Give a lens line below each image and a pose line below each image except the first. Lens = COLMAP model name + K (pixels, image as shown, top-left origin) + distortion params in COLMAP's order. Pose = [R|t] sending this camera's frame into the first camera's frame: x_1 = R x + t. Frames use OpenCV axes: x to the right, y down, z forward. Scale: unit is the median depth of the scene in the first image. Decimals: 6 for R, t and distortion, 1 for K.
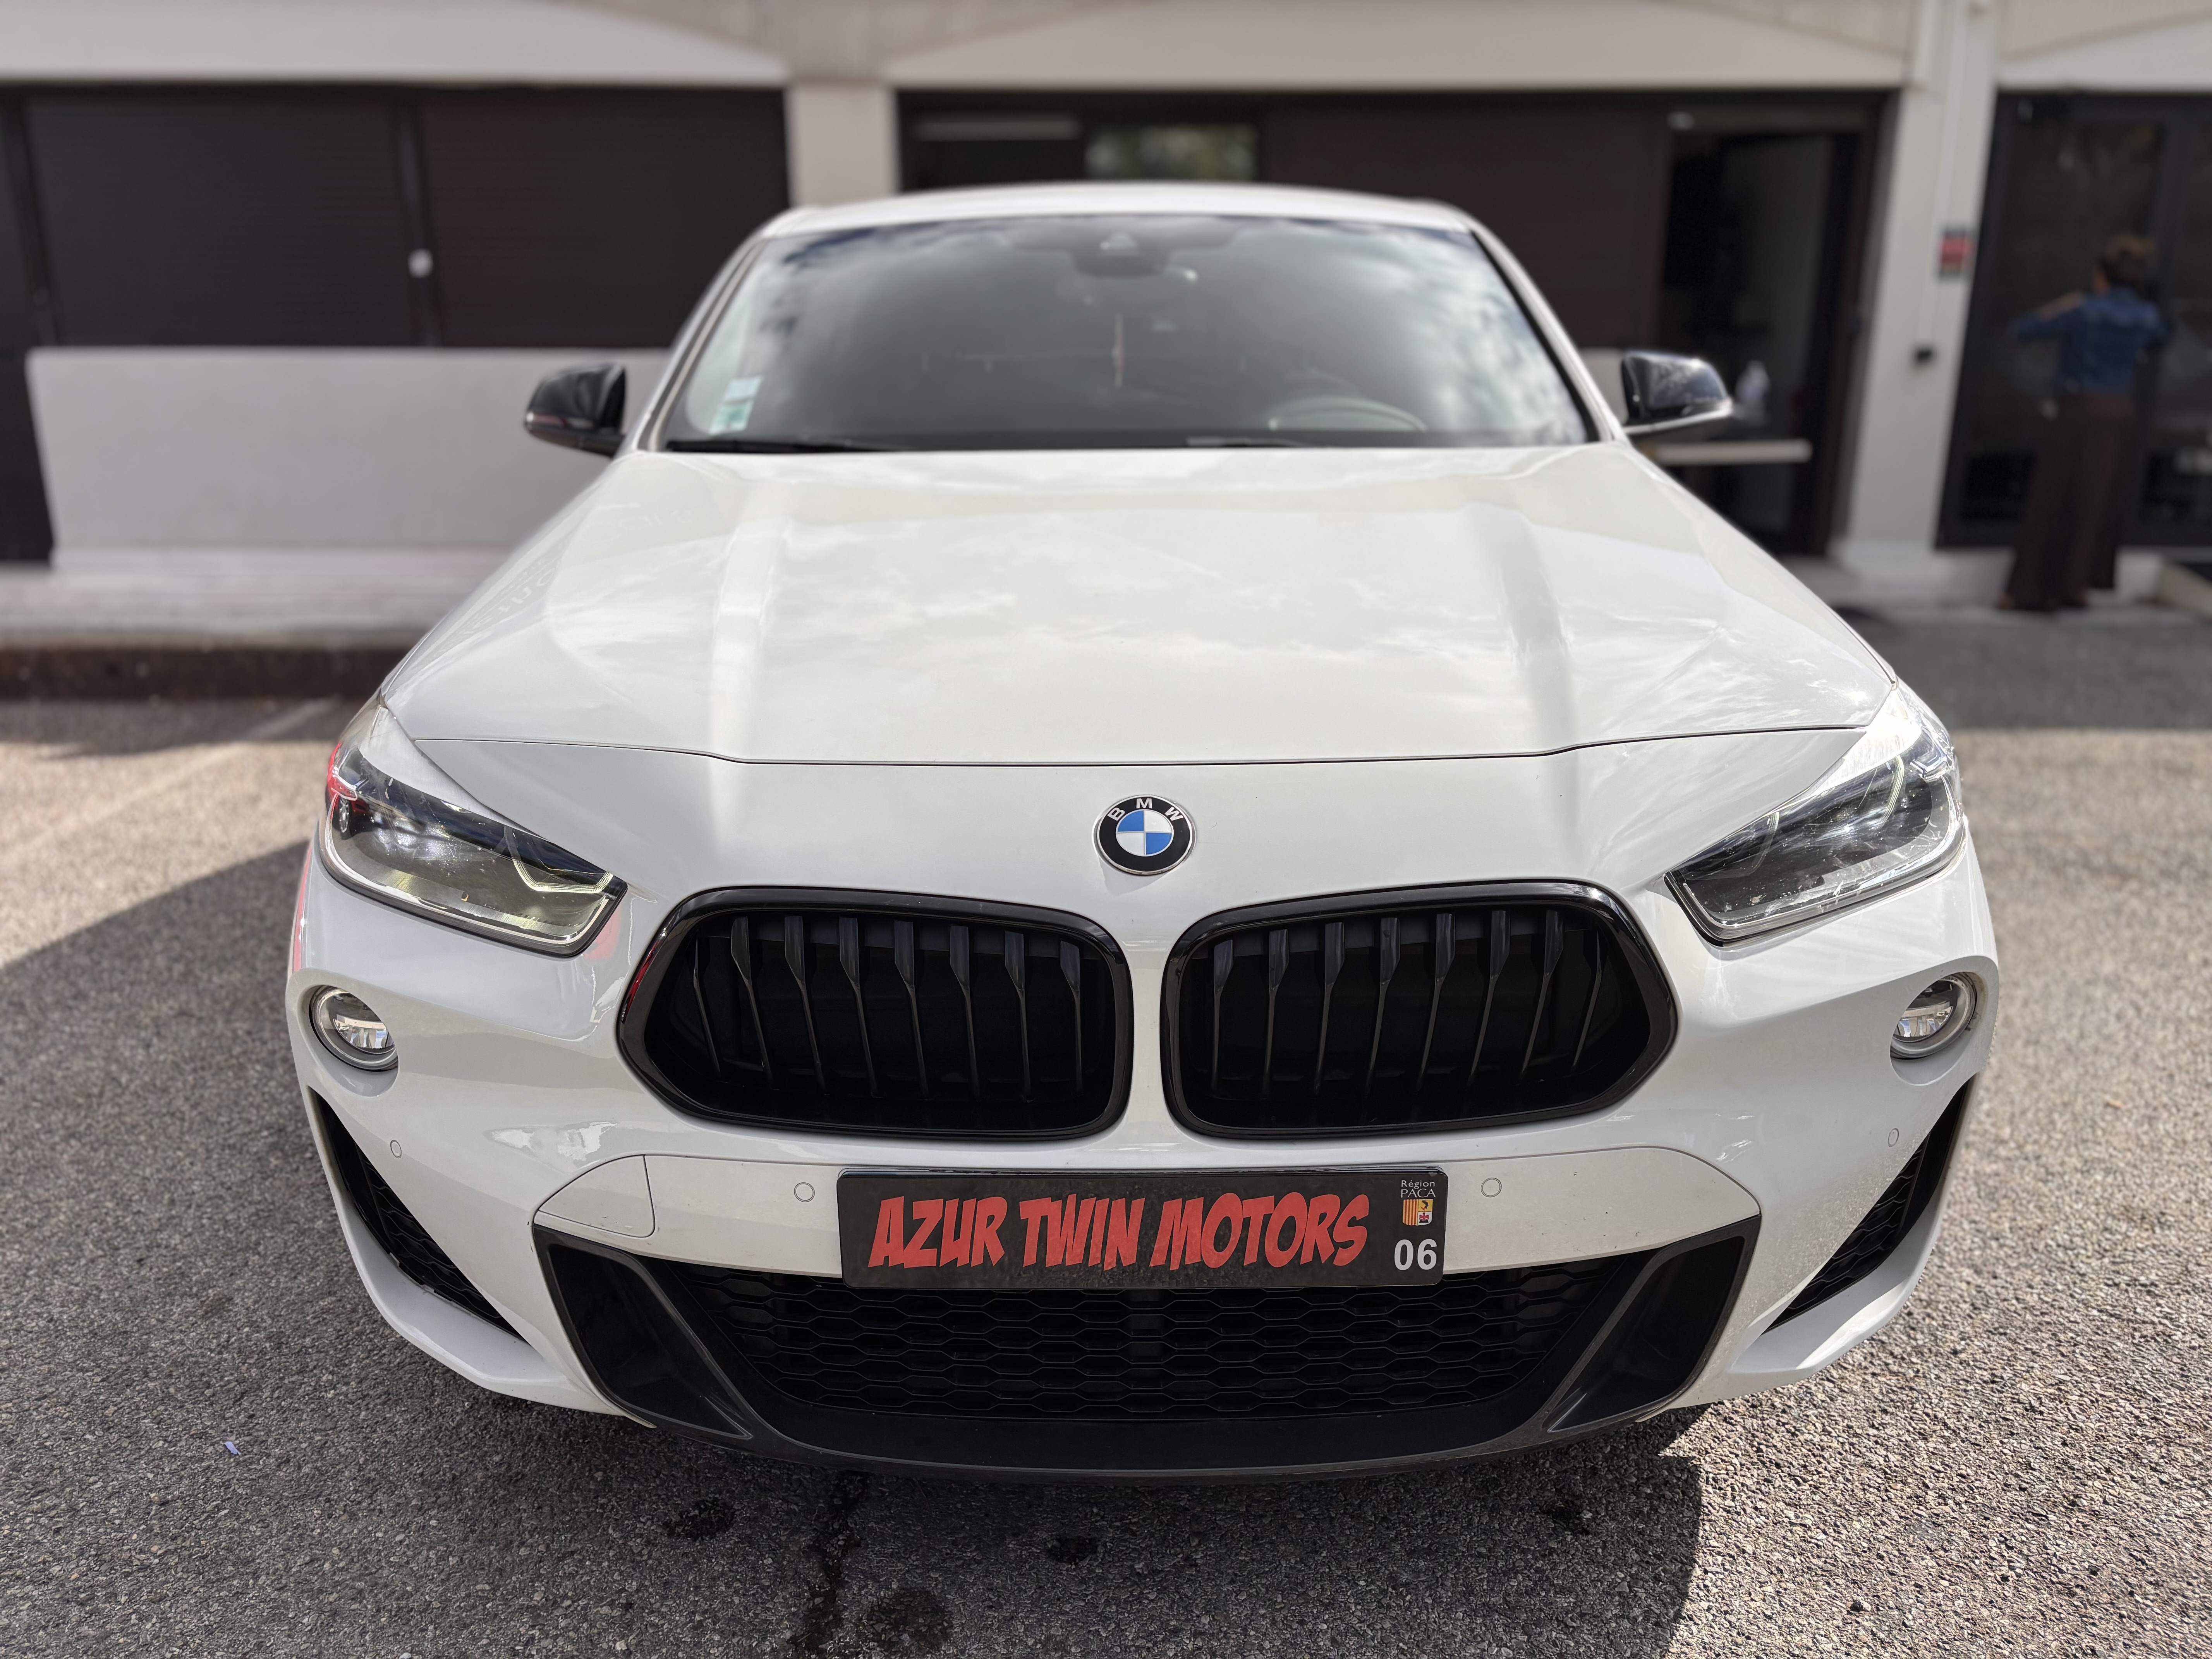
lens RADIAL K [[1677.8, 0, 1109.8], [0, 1677.8, 830.5], [0, 0, 1]] dist [0.057385, -0.053635]
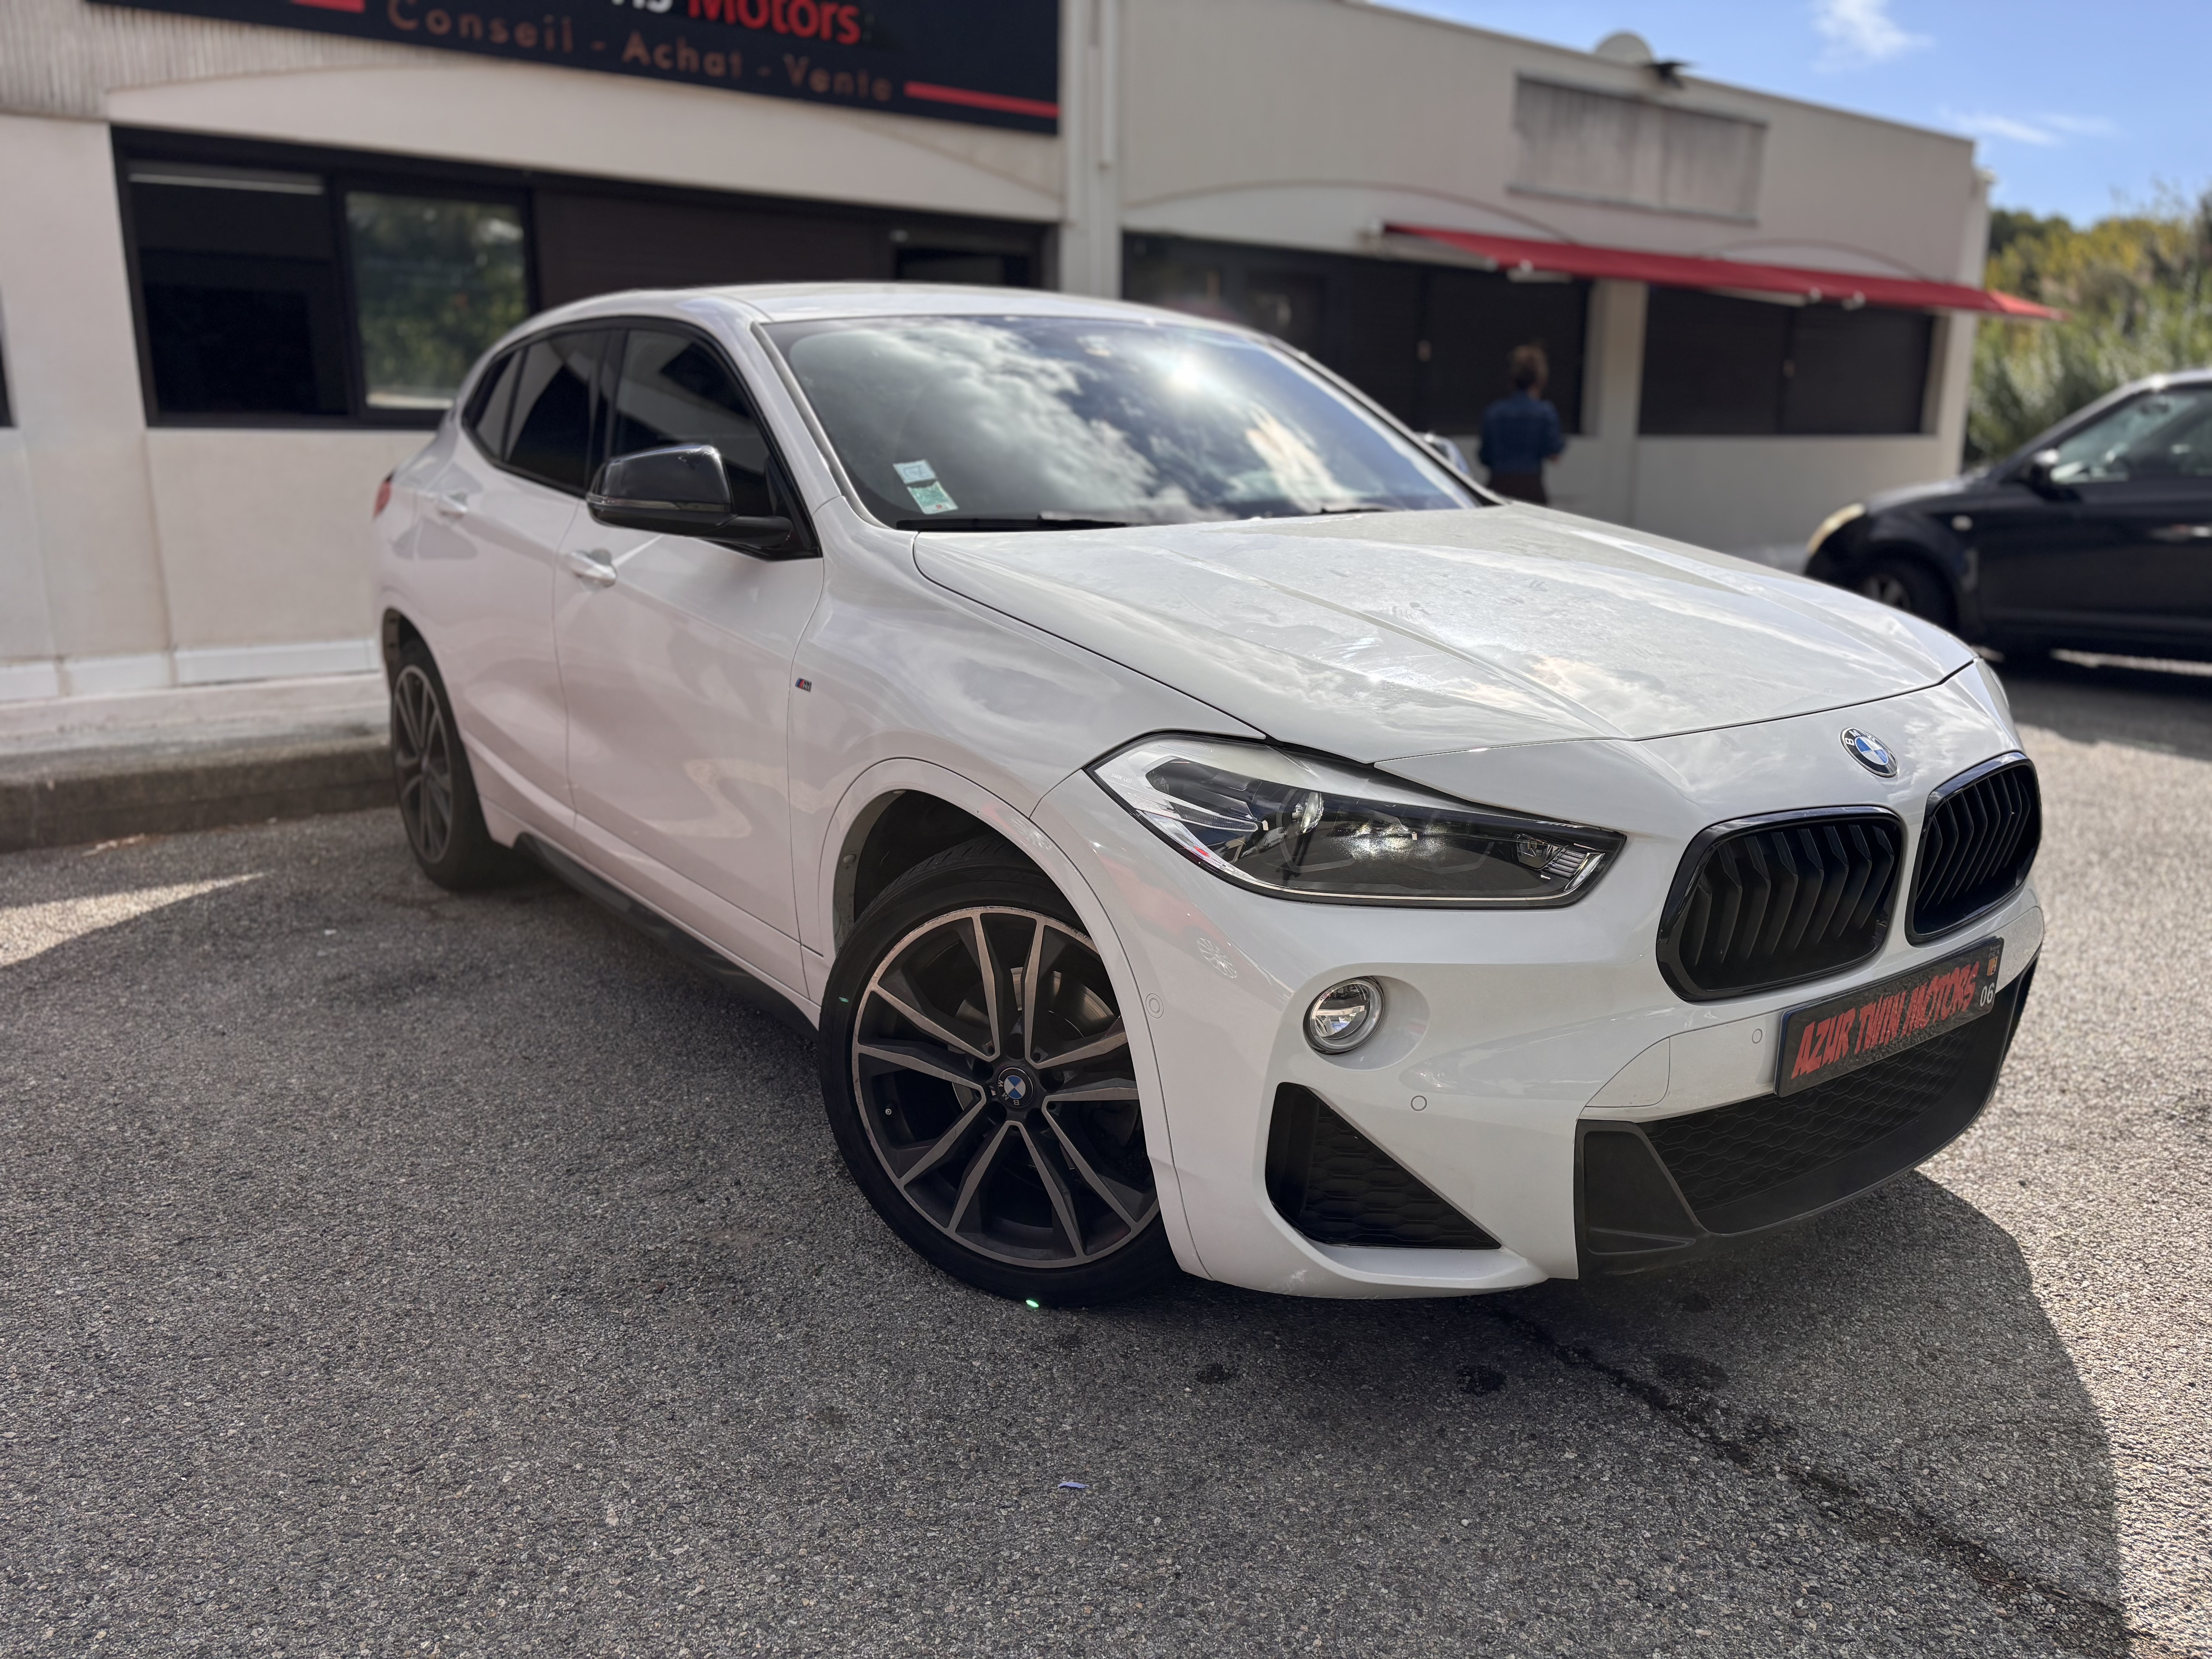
lens RADIAL K [[1677.8, 0, 1094.7], [0, 1677.8, 834.4], [0, 0, 1]] dist [0.057385, -0.053635]
pose [[0.795731, -0.137124, 0.589923, -1.414779], [0.160568, 0.986942, 0.012823, -0.056828], [-0.583978, 0.084519, 0.807358, 0.171354]]
